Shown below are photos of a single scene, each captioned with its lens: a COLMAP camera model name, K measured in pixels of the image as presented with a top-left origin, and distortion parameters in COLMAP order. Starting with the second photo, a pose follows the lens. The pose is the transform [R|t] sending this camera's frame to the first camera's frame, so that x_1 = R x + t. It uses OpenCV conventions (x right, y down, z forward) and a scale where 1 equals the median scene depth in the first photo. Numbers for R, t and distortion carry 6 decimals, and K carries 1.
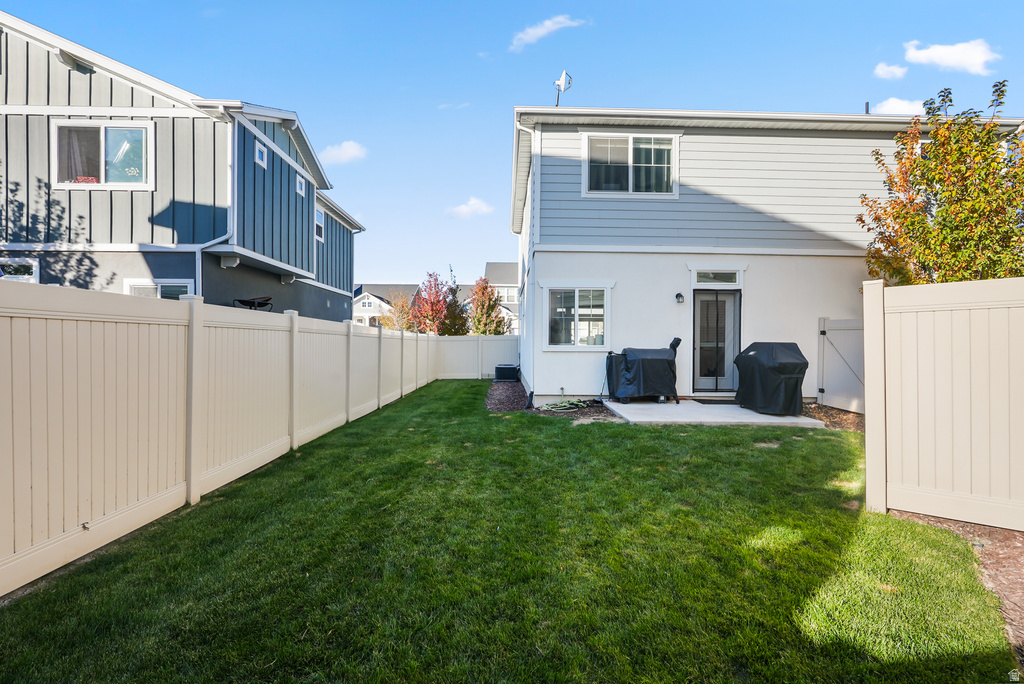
lens RADIAL K [[467.1, 0, 514.4], [0, 467.1, 348.3], [0, 0, 1]] dist [-0.000703, 0.000212]
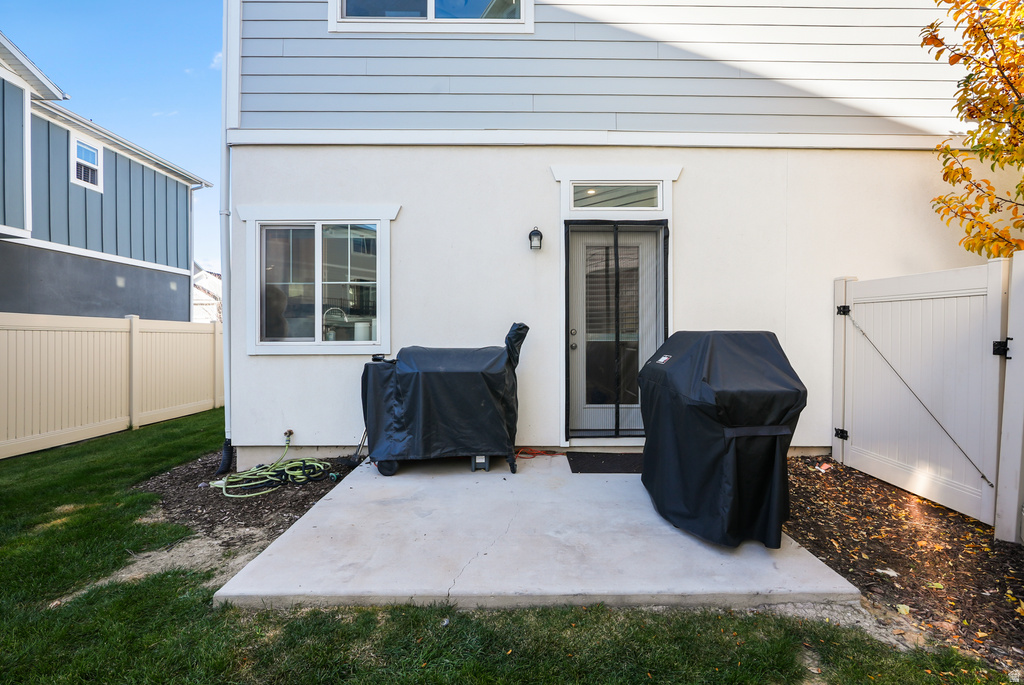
lens RADIAL K [[467.8, 0, 513.6], [0, 467.8, 339.9], [0, 0, 1]] dist [-0.000312, -0.000093]
pose [[0.999825, -0.008633, -0.016583, 0.339826], [0.008609, 0.999962, -0.001528, -0.005564], [0.016596, 0.001385, 0.999861, 0.528796]]
